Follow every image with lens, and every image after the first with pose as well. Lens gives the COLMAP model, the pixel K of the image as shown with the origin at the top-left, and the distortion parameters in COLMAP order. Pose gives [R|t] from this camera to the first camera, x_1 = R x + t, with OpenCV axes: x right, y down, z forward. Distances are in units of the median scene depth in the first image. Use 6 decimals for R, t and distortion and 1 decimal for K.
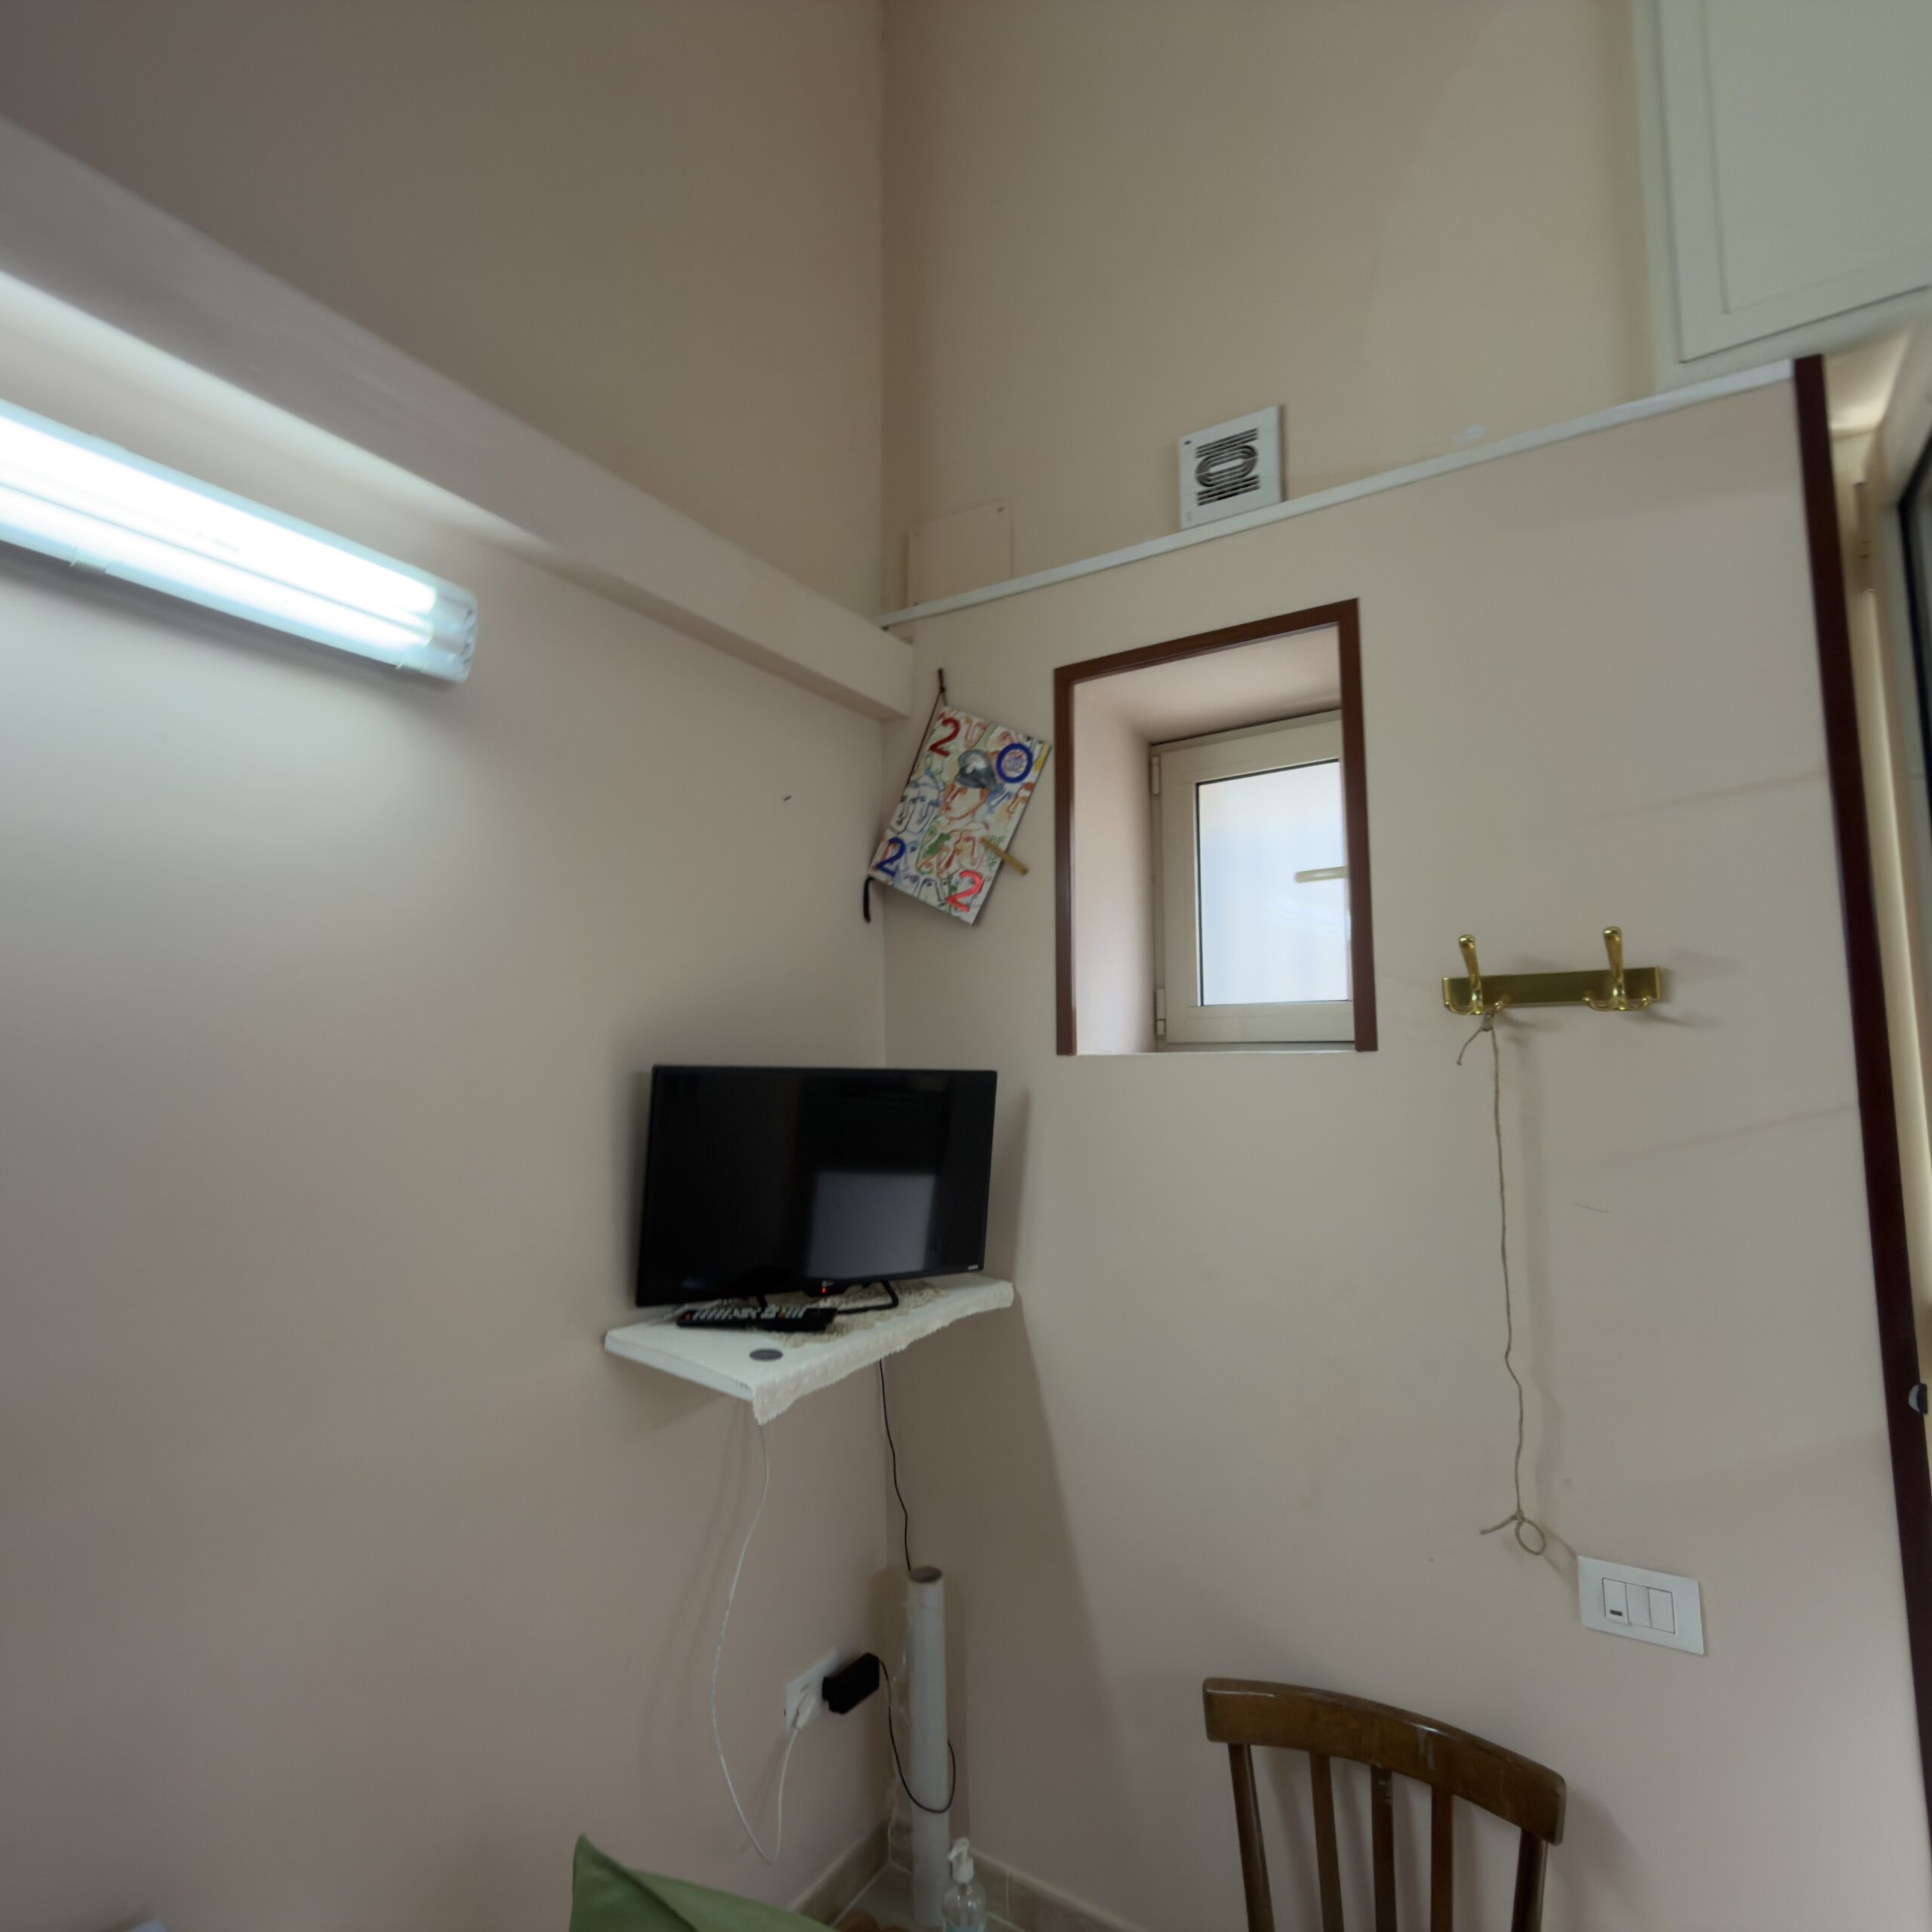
lens RADIAL K [[1028.5, 0, 968.7], [0, 1028.5, 967.3], [0, 0, 1]] dist [-0.000848, -0.000745]
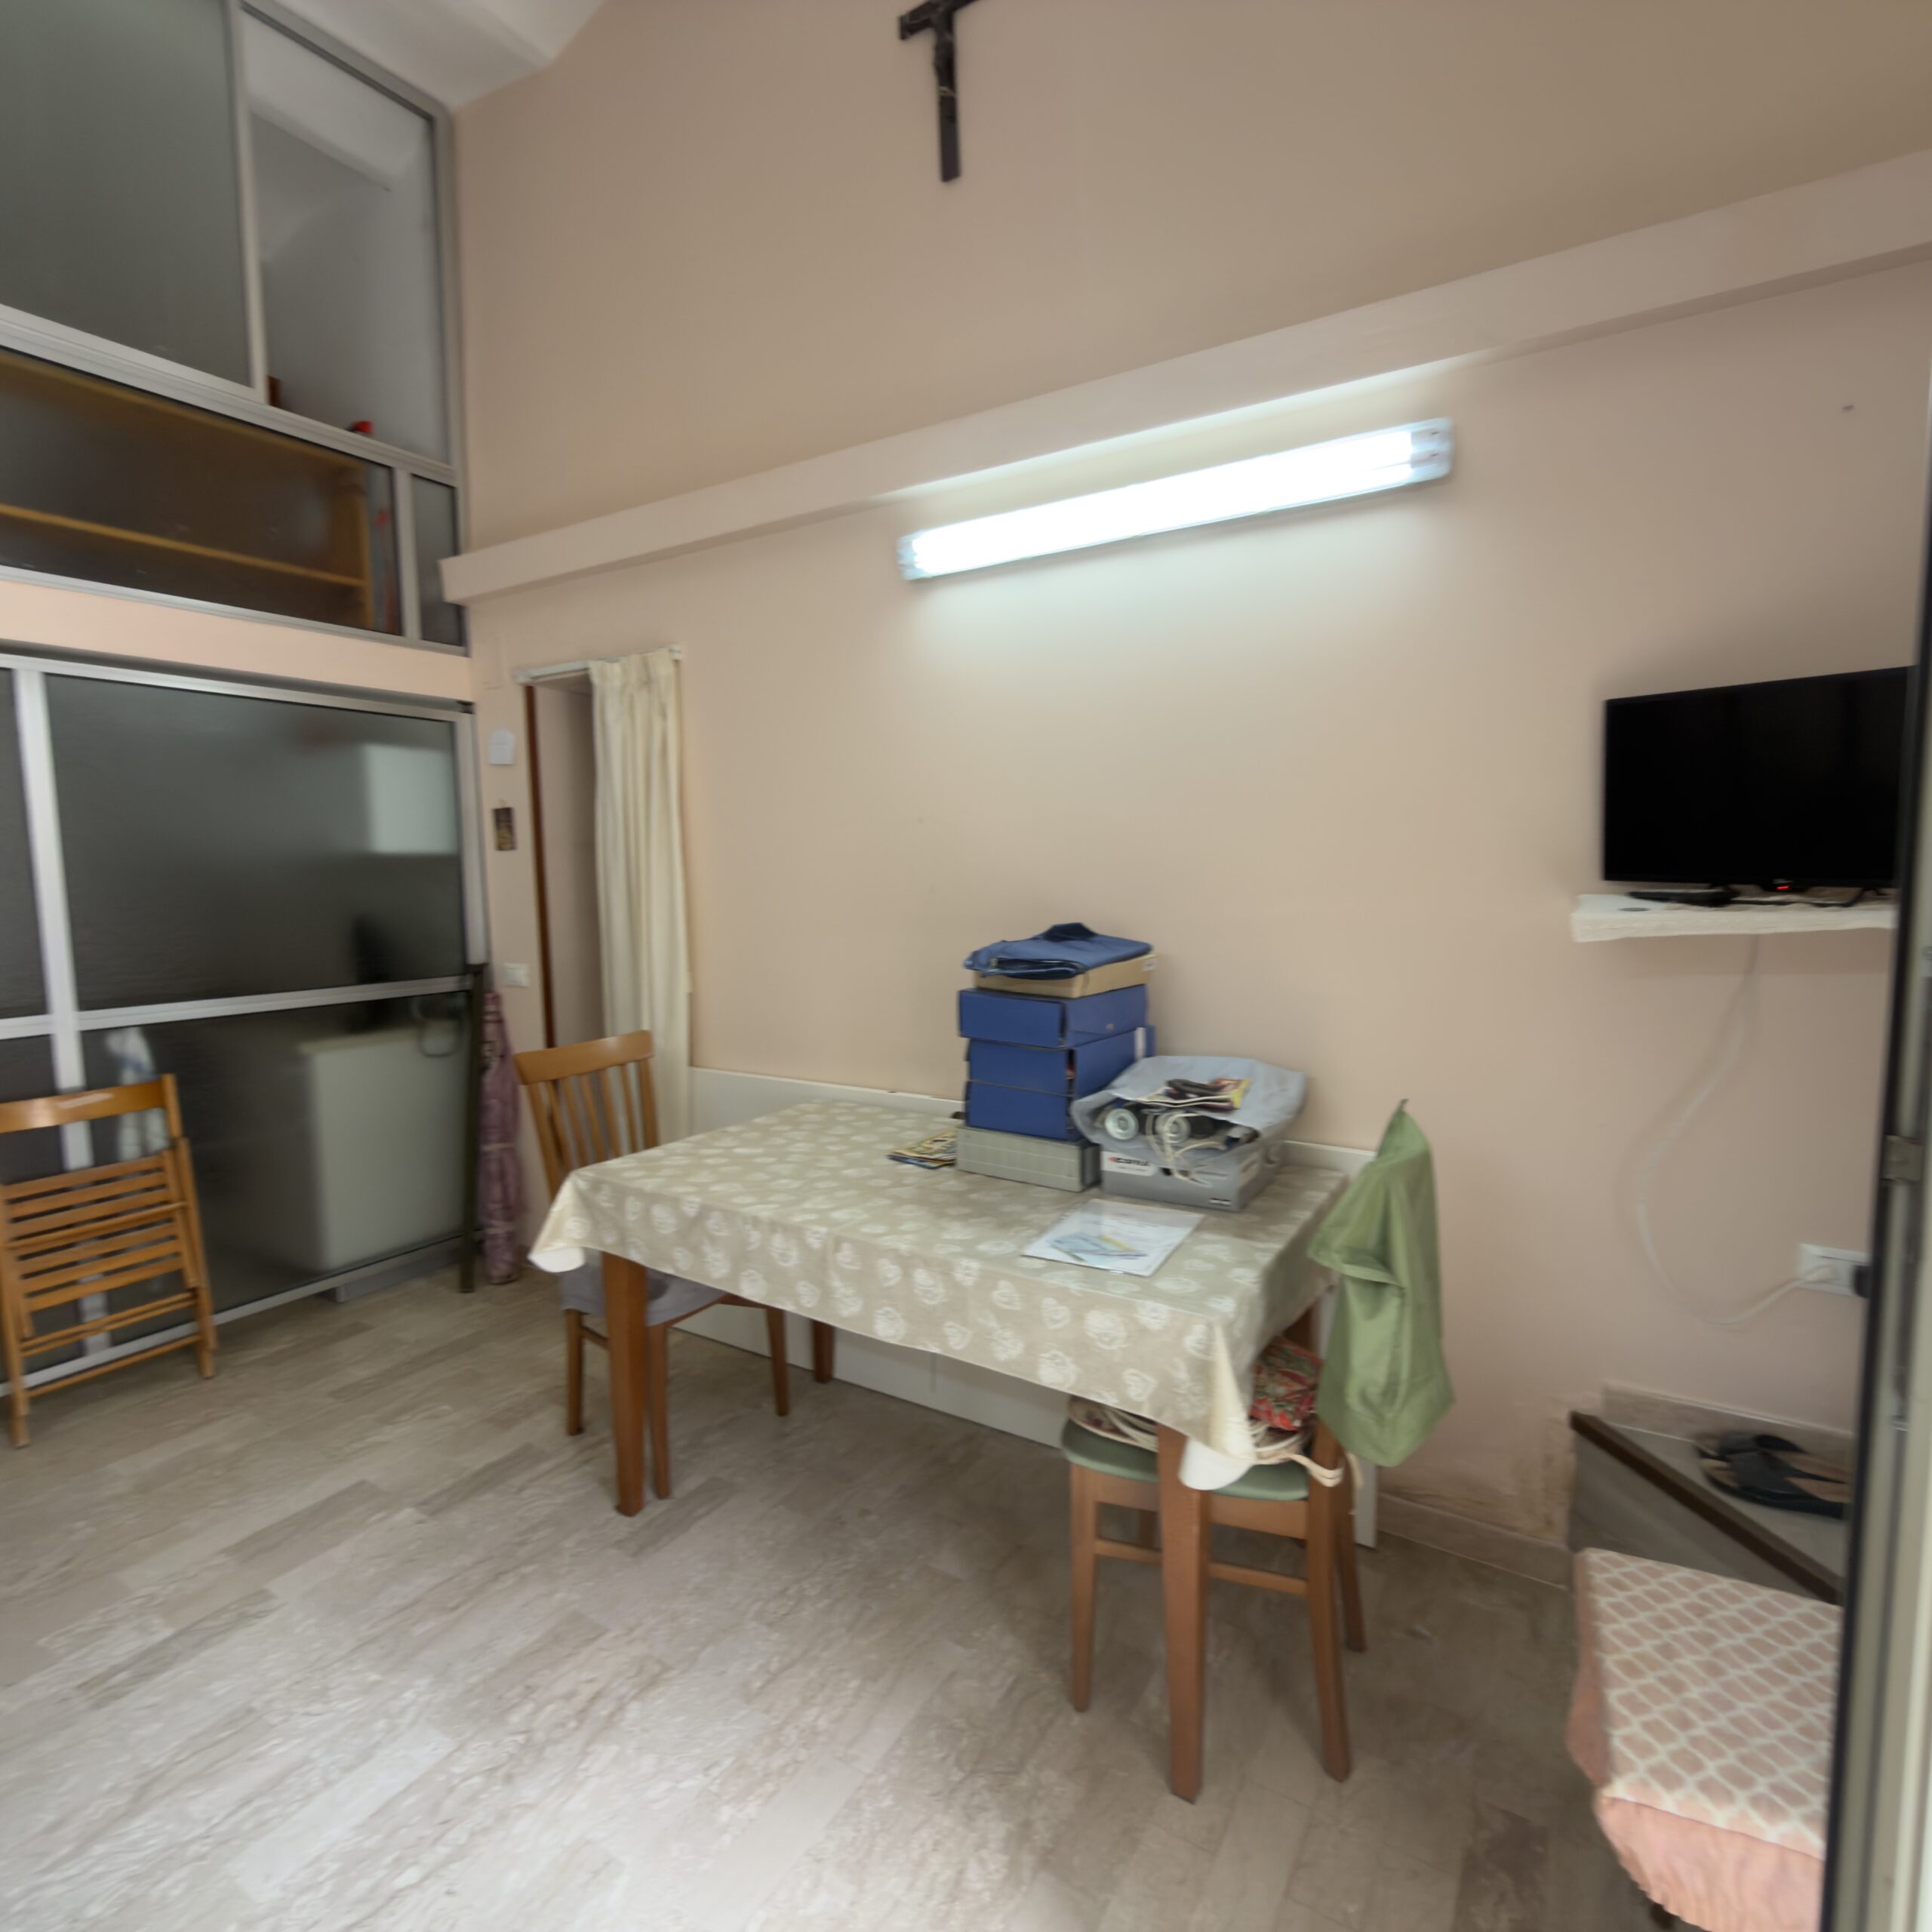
lens RADIAL K [[1028.5, 0, 972.6], [0, 1028.5, 968.8], [0, 0, 1]] dist [-0.000848, -0.000745]
pose [[0.014556, 0.108996, -0.993936, 0.808107], [0.107928, 0.988062, 0.109932, 0.157372], [0.994052, -0.108874, 0.002619, 0.112202]]
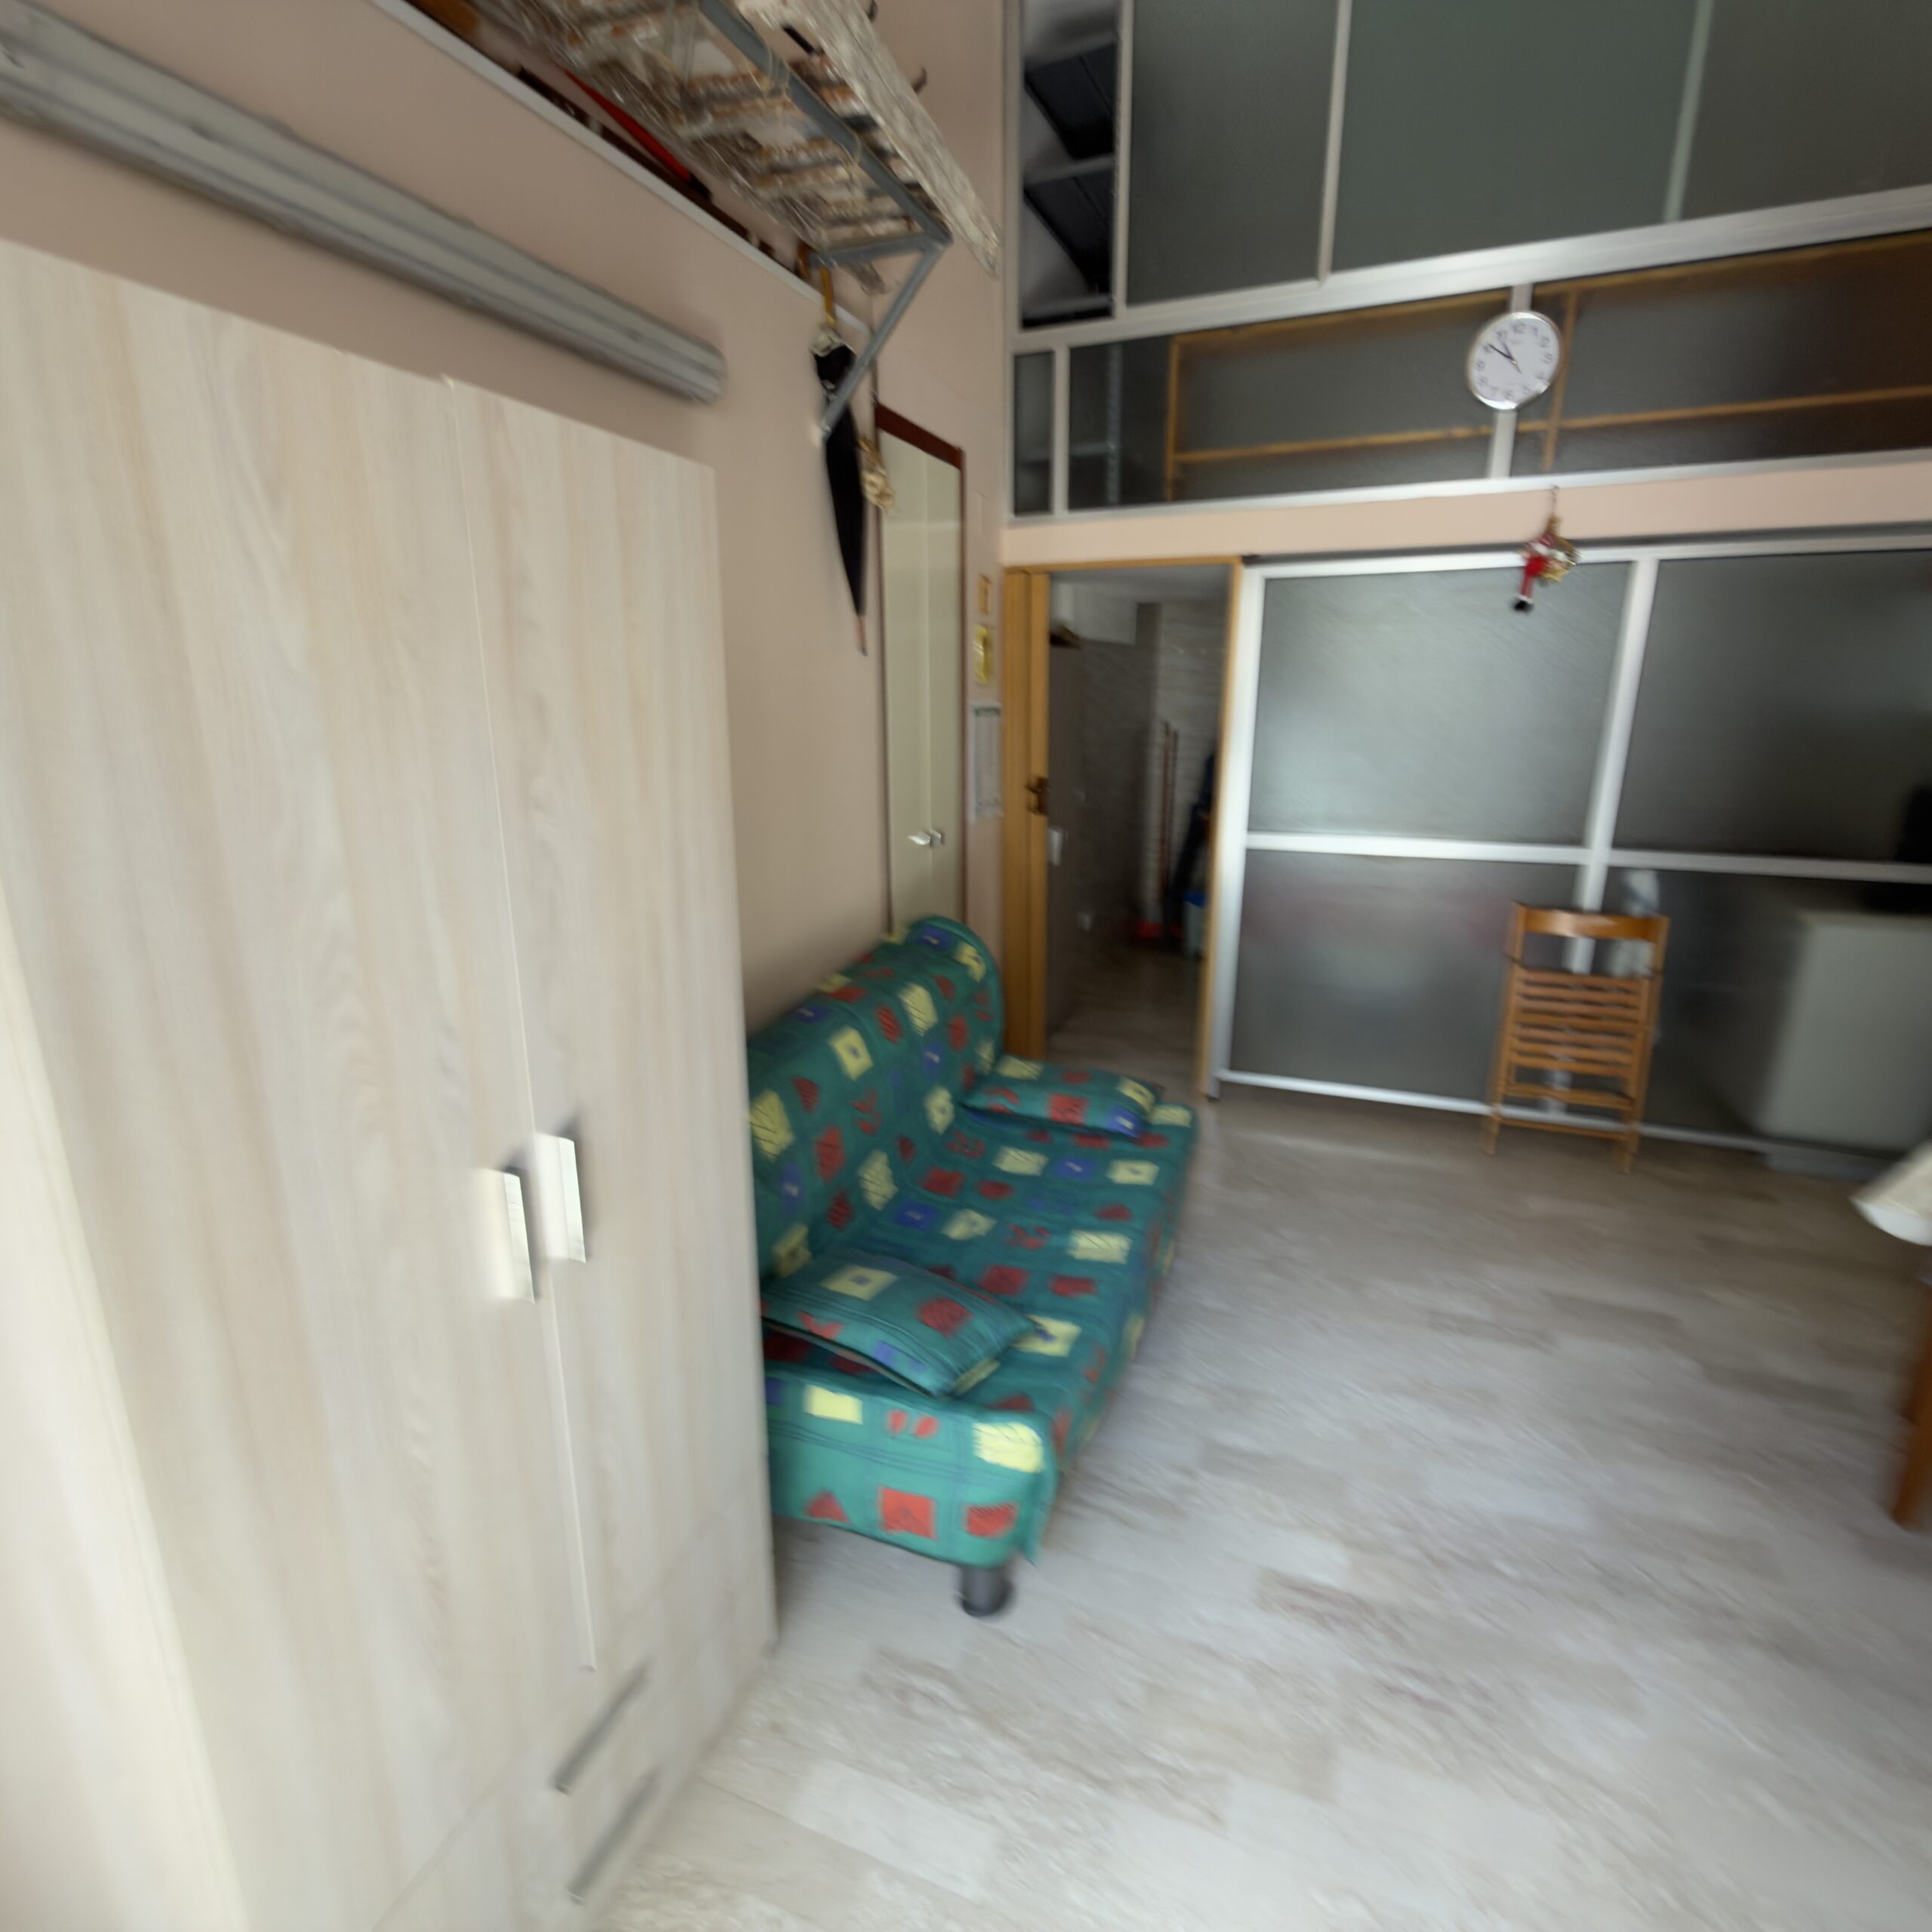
lens RADIAL K [[1028.5, 0, 964.1], [0, 1028.5, 957.7], [0, 0, 1]] dist [-0.000848, -0.000745]
pose [[-0.981378, 0.067240, -0.179933, 0.778522], [0.036850, 0.985235, 0.167195, 0.078826], [0.188518, 0.157451, -0.969366, 0.427917]]
